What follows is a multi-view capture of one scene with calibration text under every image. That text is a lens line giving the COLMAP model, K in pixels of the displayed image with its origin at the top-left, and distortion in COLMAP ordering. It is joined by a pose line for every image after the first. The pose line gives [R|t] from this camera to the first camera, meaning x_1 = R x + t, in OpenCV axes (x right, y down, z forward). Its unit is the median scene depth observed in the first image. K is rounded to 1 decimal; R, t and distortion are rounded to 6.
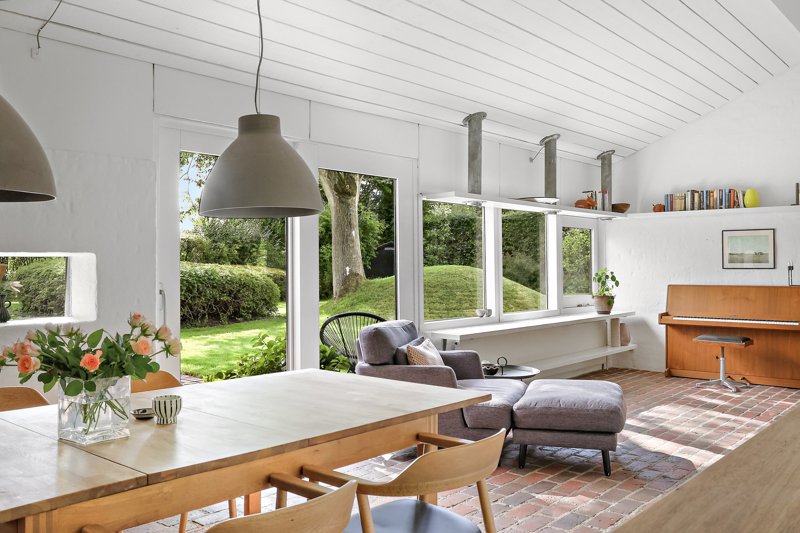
lens RADIAL K [[706.7, 0, 401.1], [0, 706.7, 268.0], [0, 0, 1]] dist [0.012219, 0.004696]
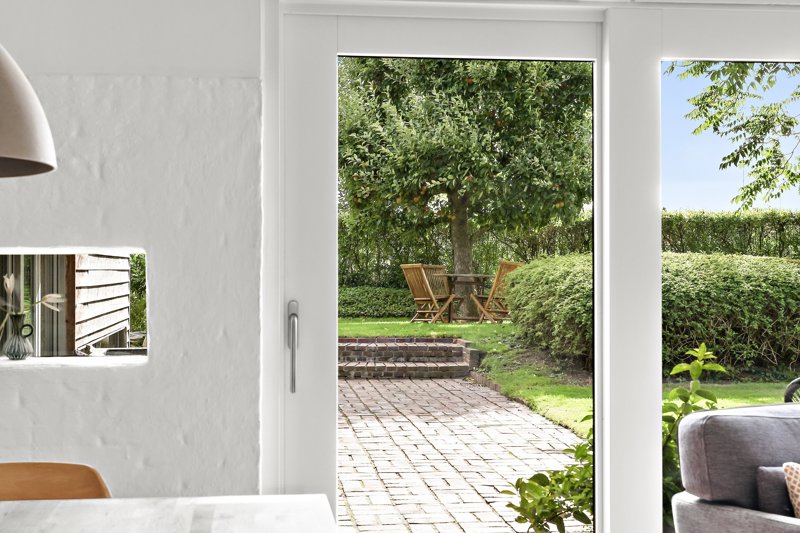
lens RADIAL K [[1202.9, 0, 399.4], [0, 1202.9, 265.8], [0, 0, 1]] dist [0.220060, 0.000000]
pose [[0.736301, -0.002086, -0.676651, 0.406465], [0.000428, 0.999996, -0.002618, -0.002863], [0.676654, 0.001638, 0.736299, 0.412373]]
